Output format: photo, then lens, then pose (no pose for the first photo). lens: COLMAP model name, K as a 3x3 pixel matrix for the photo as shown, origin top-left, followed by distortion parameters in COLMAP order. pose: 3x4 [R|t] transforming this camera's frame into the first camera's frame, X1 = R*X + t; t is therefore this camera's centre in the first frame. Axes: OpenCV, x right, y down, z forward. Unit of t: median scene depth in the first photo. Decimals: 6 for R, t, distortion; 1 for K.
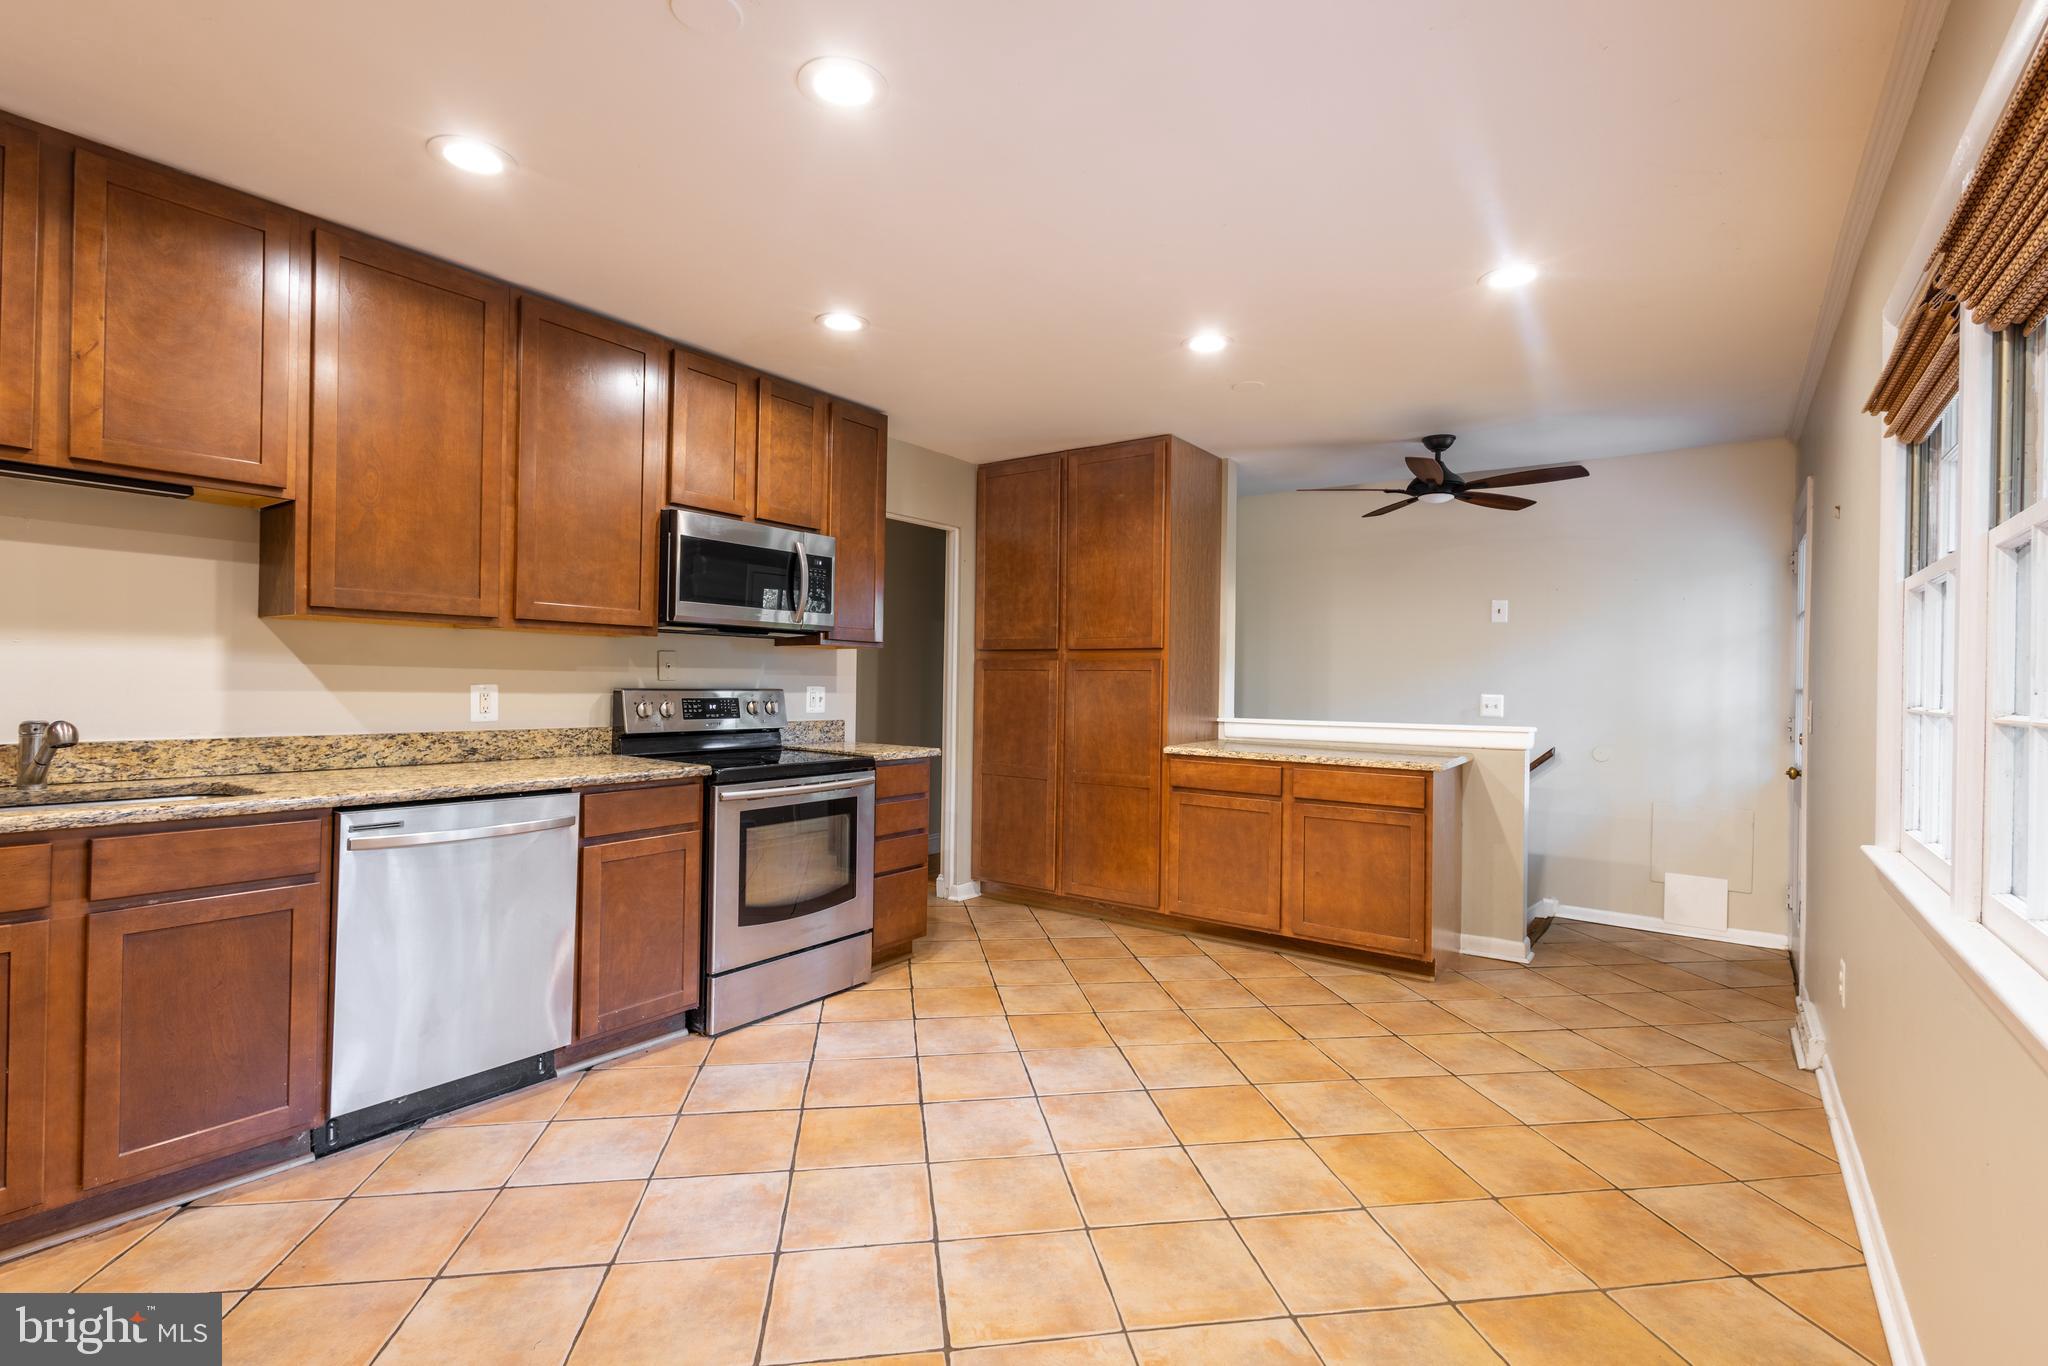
lens RADIAL K [[939.2, 0, 1020.8], [0, 939.2, 676.2], [0, 0, 1]] dist [0.004520, 0.000052]
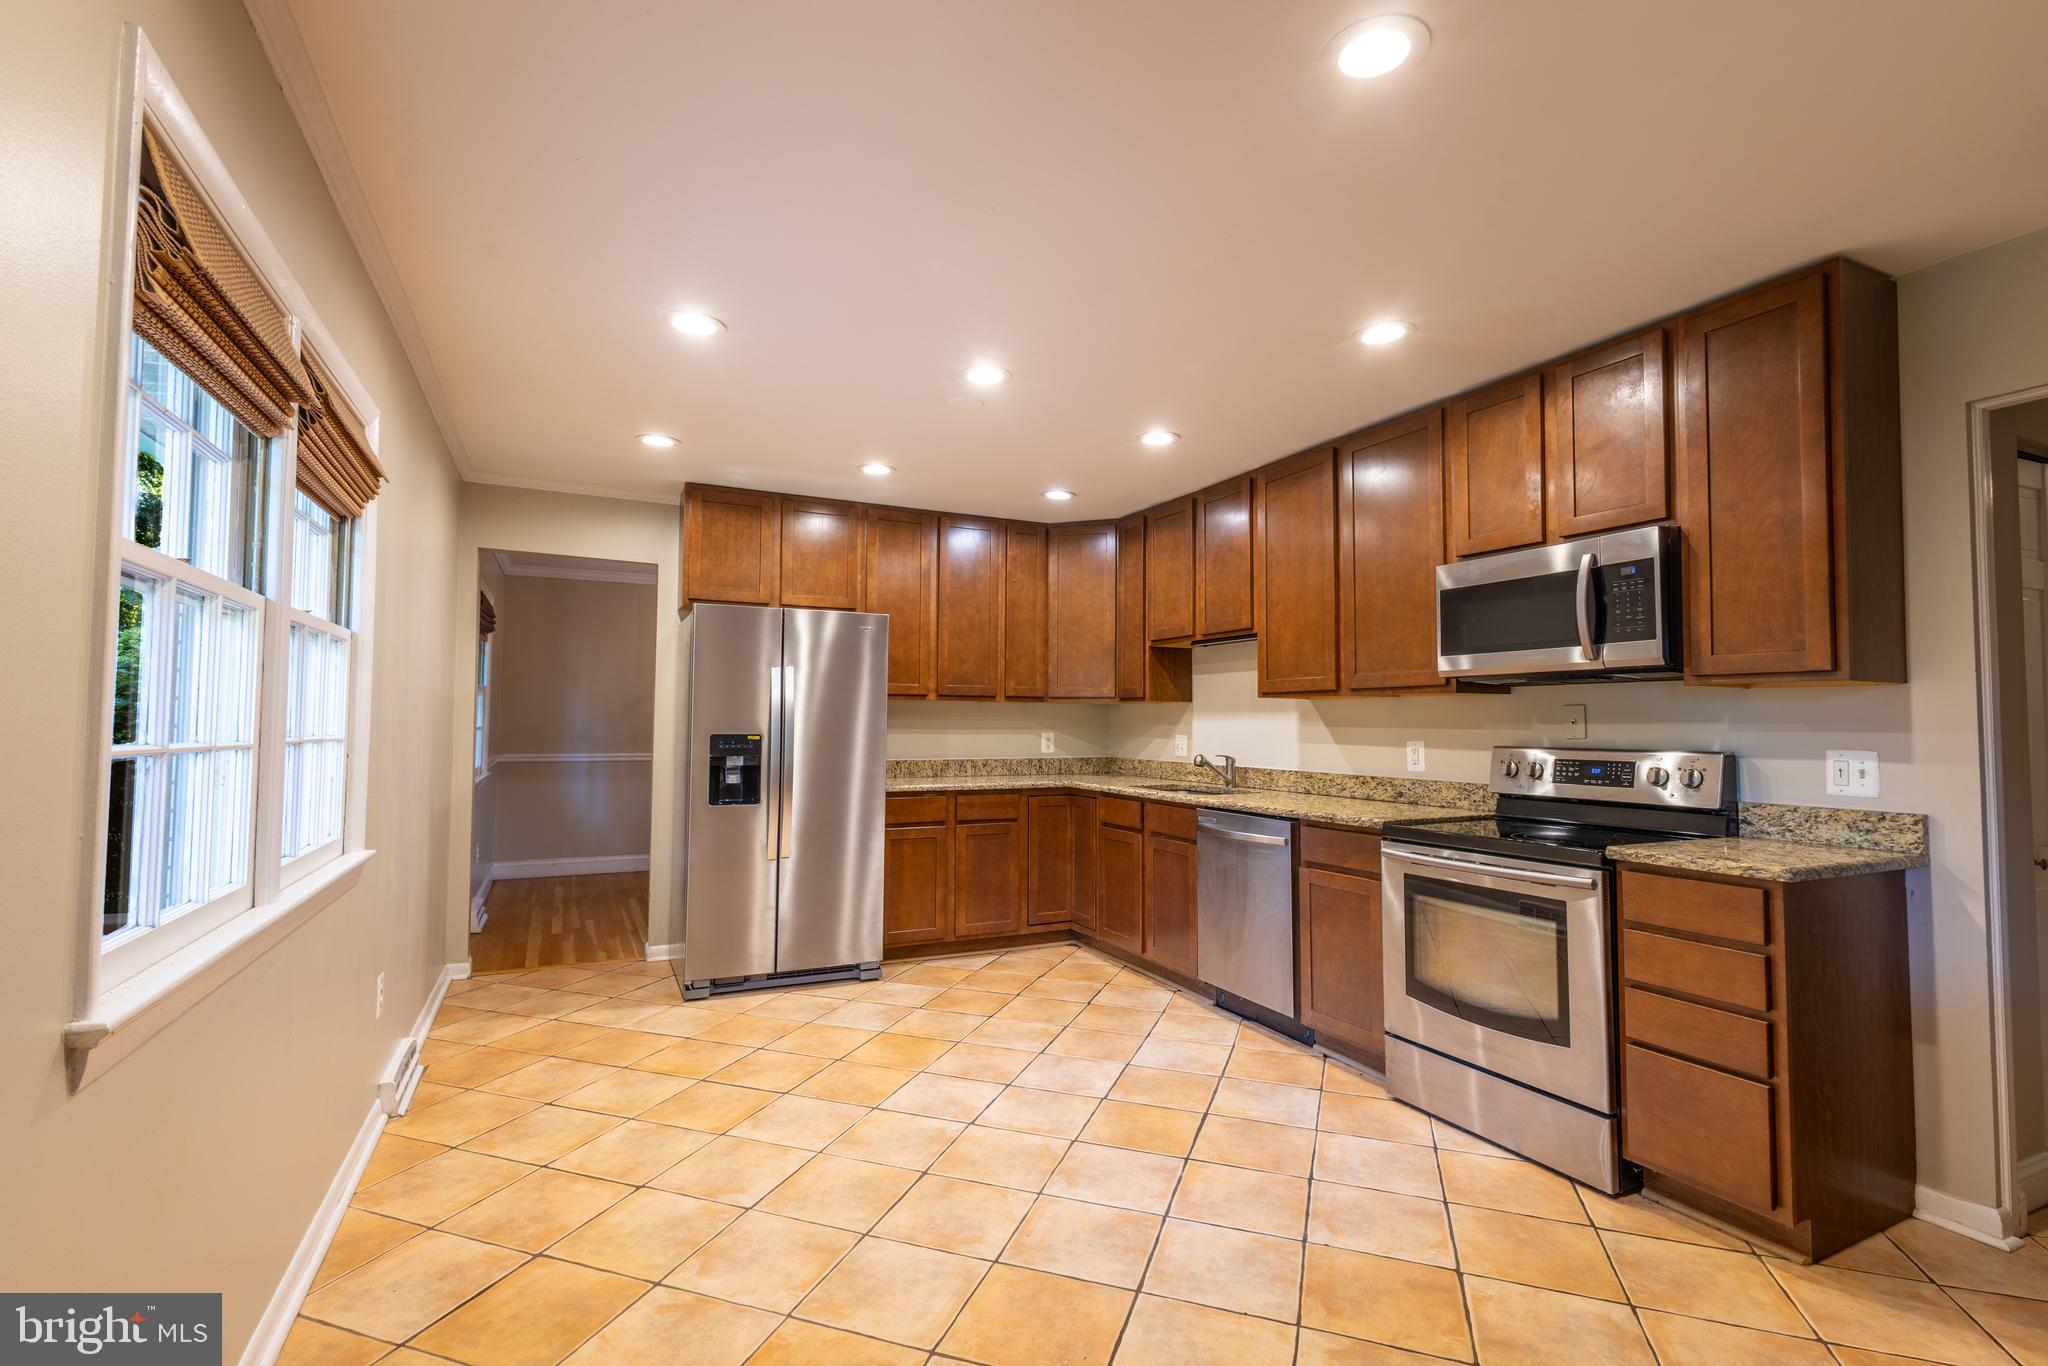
lens RADIAL K [[939.2, 0, 1022.6], [0, 939.2, 687.7], [0, 0, 1]] dist [0.004520, 0.000052]
pose [[-0.471197, -0.055598, -0.880274, 0.819620], [-0.011088, 0.998306, -0.057118, 0.016344], [0.881959, -0.017153, -0.471015, 1.236484]]
